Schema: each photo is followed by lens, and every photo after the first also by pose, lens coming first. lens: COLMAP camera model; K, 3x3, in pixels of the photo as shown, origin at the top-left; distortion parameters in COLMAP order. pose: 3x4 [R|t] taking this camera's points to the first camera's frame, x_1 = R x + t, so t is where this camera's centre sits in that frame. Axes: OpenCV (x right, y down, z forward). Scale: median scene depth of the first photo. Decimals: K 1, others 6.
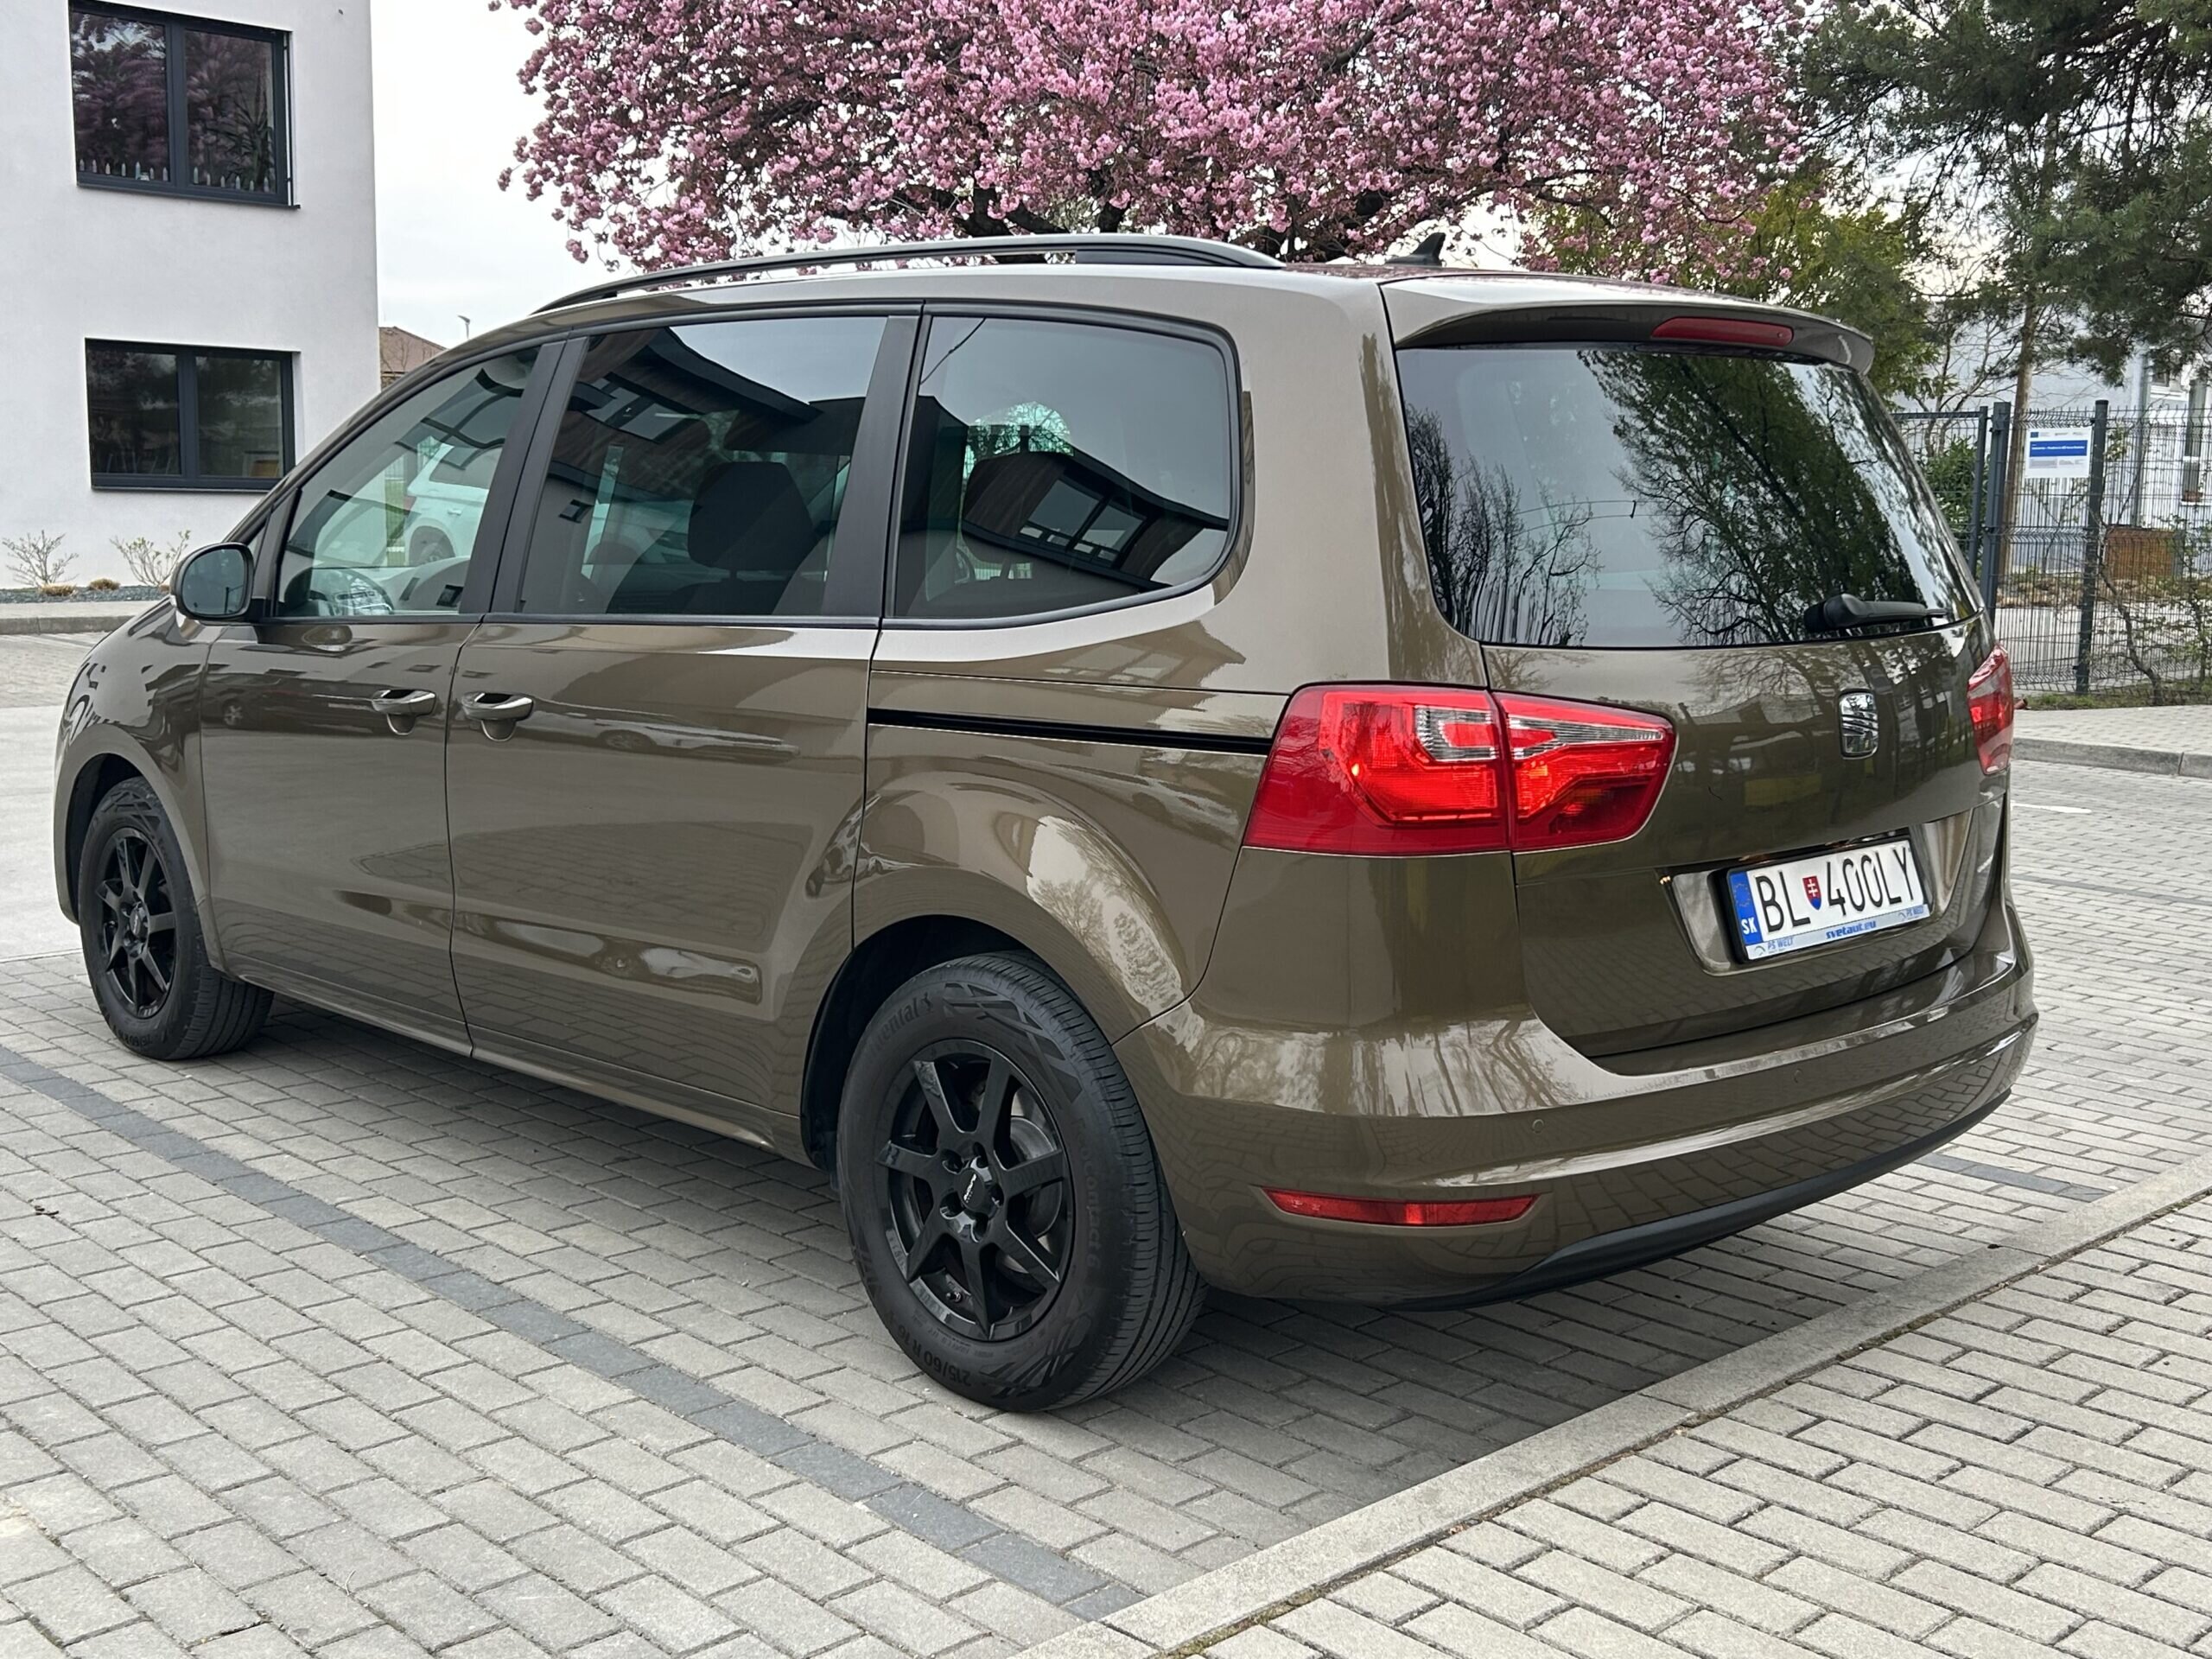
lens RADIAL K [[2366.9, 0, 1106.0], [0, 2366.9, 829.5], [0, 0, 1]] dist [0.081917, 0.000296]
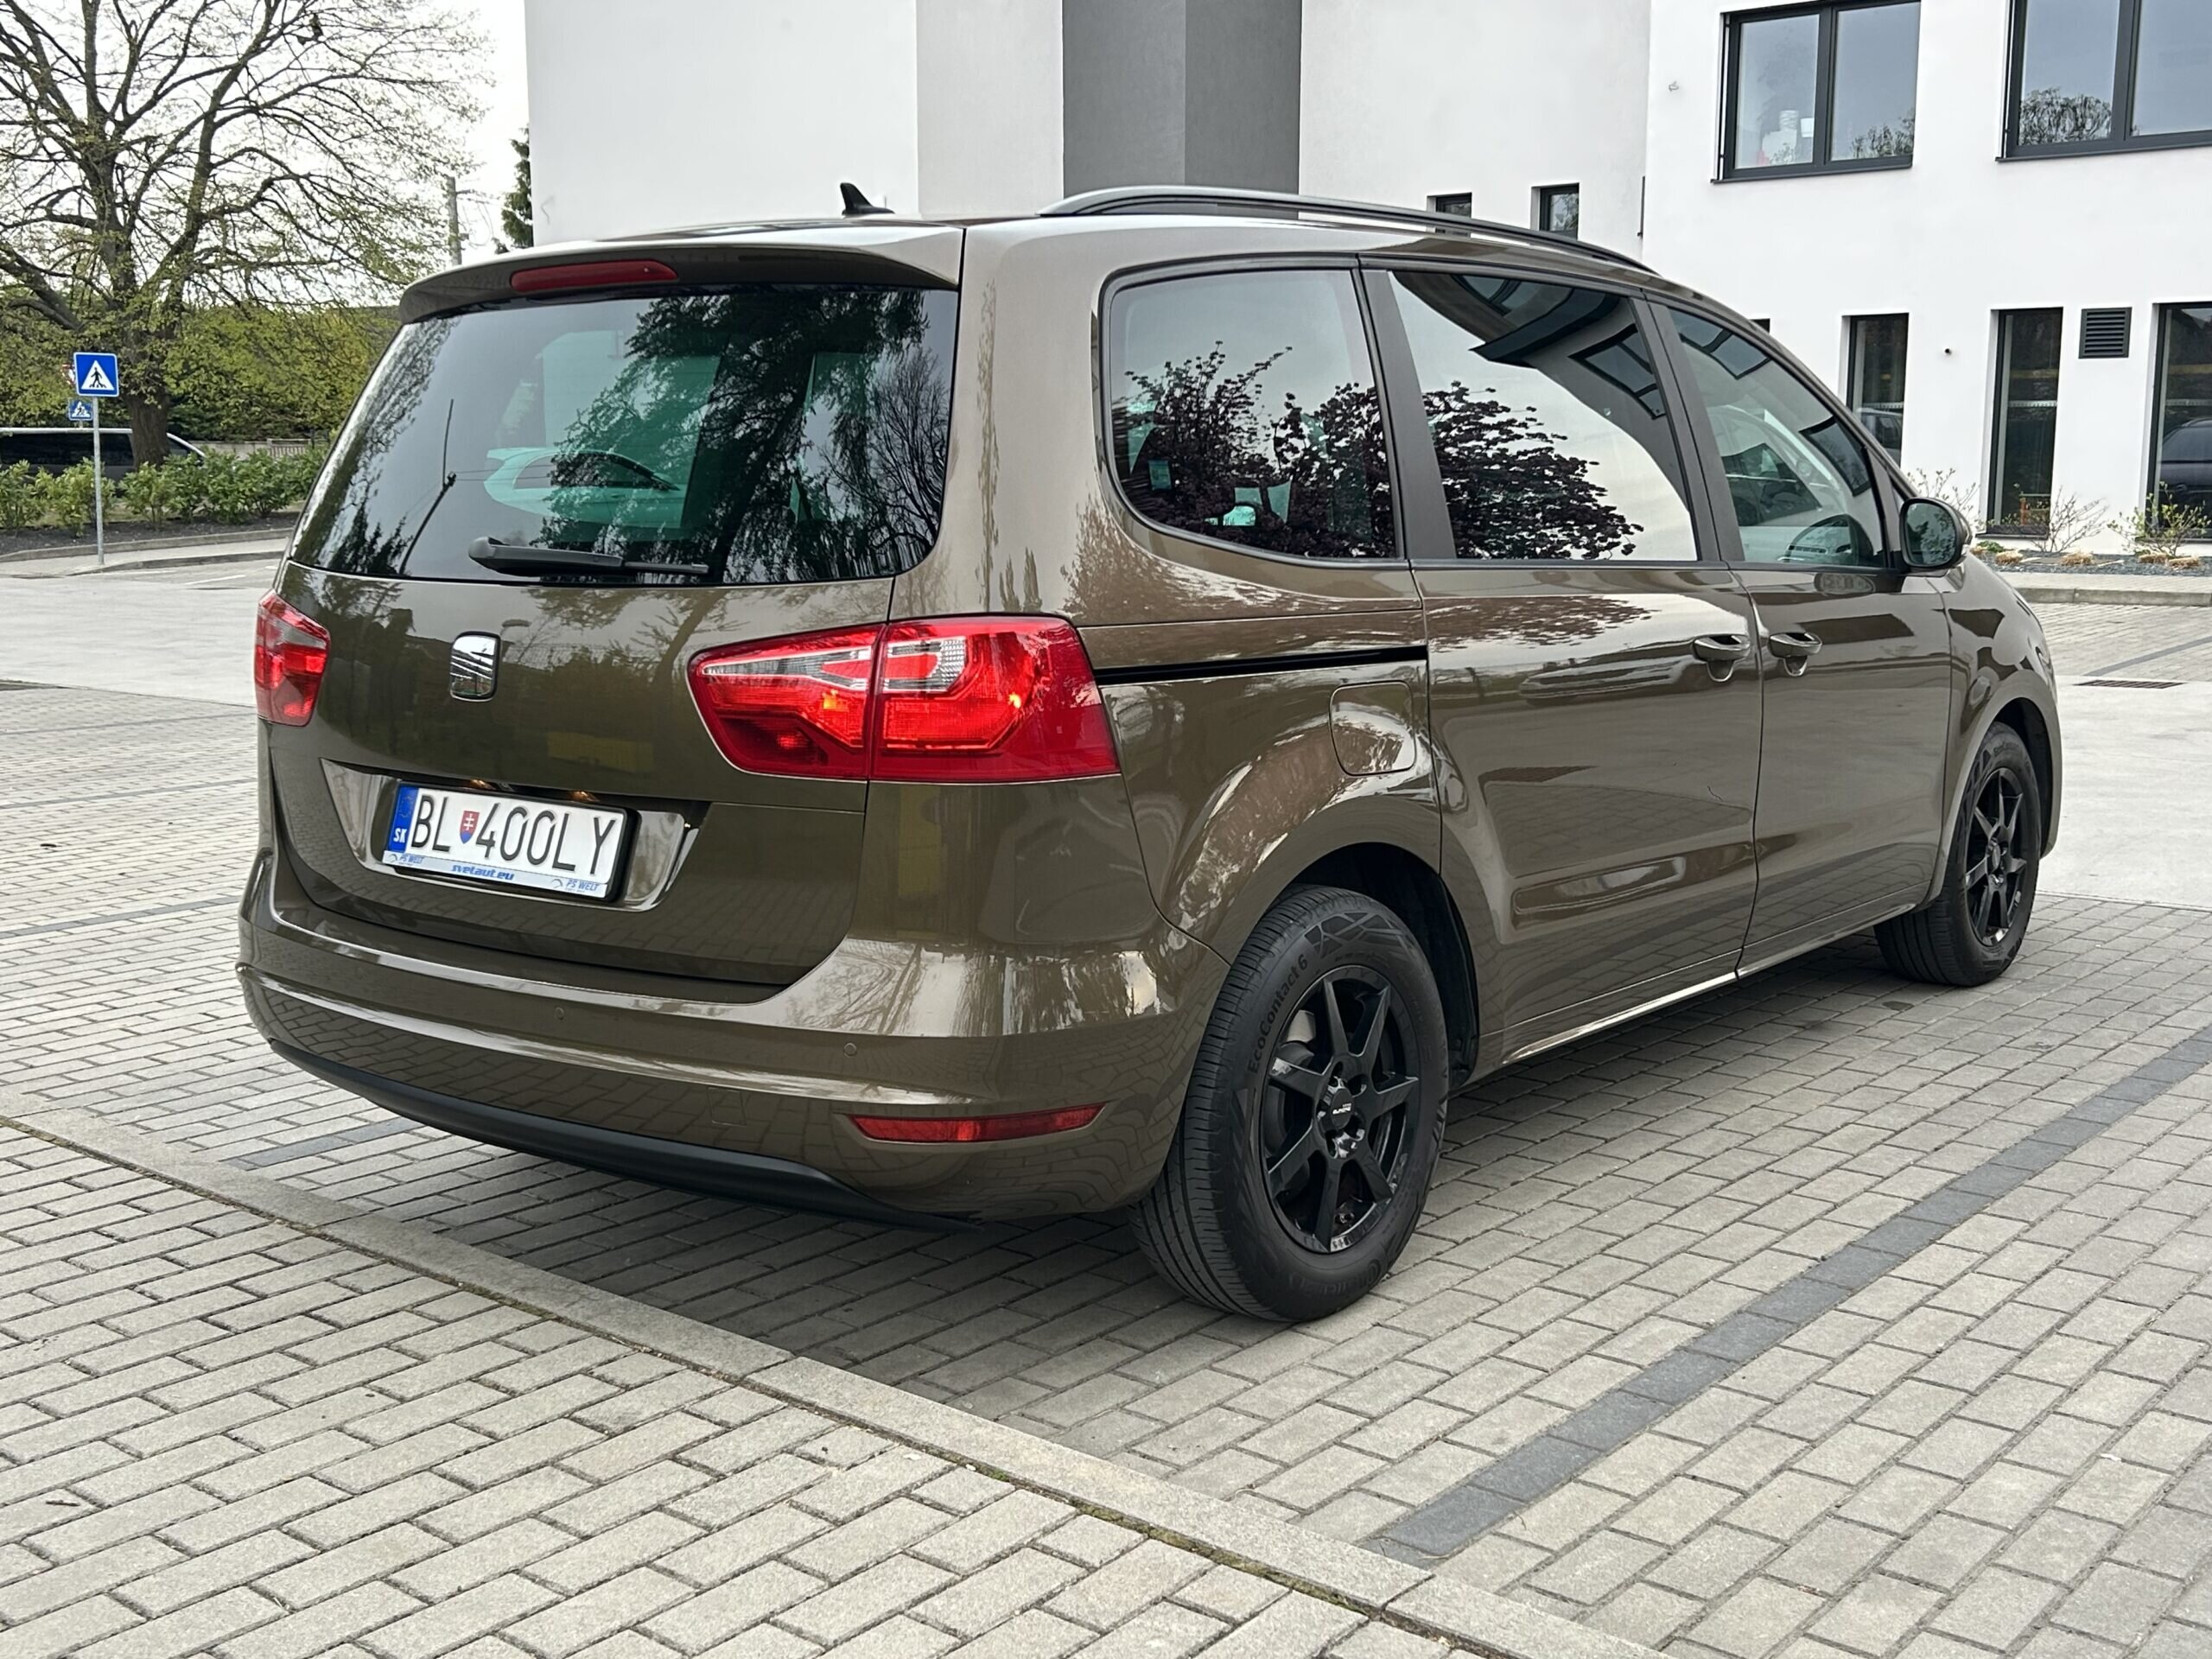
lens RADIAL K [[2366.9, 0, 1106.0], [0, 2366.9, 829.5], [0, 0, 1]] dist [0.081917, 0.000296]
pose [[0.110644, 0.140619, -0.983862, 1.345731], [-0.128168, 0.983693, 0.126181, -0.137776], [0.985561, 0.112138, 0.126863, 1.151073]]
